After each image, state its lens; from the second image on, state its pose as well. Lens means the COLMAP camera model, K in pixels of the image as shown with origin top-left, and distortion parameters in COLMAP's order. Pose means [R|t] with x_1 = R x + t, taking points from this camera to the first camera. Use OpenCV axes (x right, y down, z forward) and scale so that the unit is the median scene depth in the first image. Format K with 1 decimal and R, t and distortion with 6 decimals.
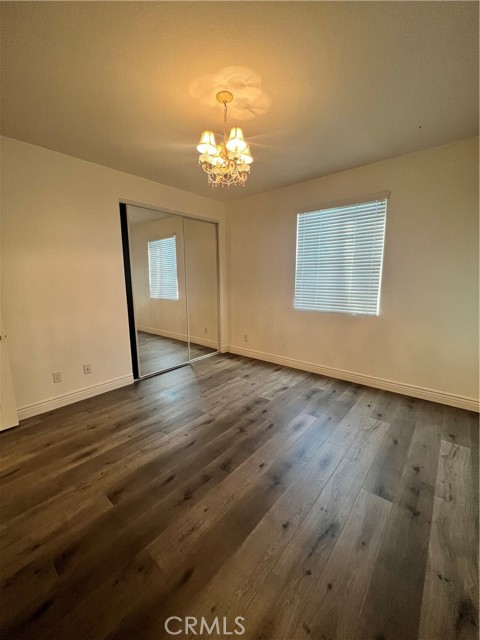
lens RADIAL K [[257.3, 0, 237.4], [0, 257.3, 318.4], [0, 0, 1]] dist [-0.002515, 0.000947]
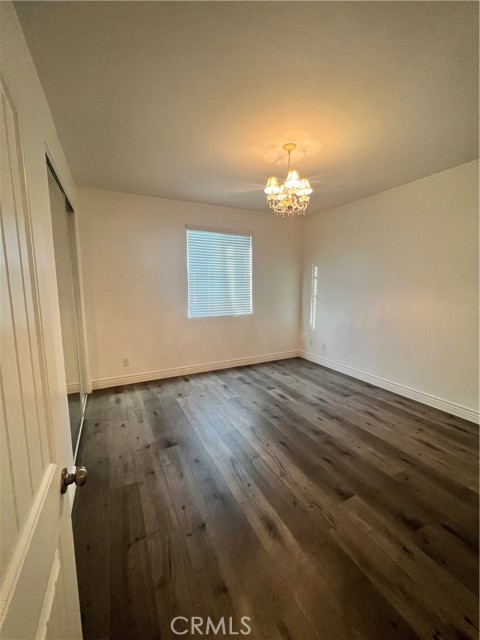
lens RADIAL K [[257.3, 0, 241.1], [0, 257.3, 319.3], [0, 0, 1]] dist [-0.002515, 0.000947]
pose [[0.386131, -0.116111, 0.915107, -0.799404], [0.146712, 0.987149, 0.063346, -0.081299], [-0.910702, 0.109797, 0.398204, 0.462858]]
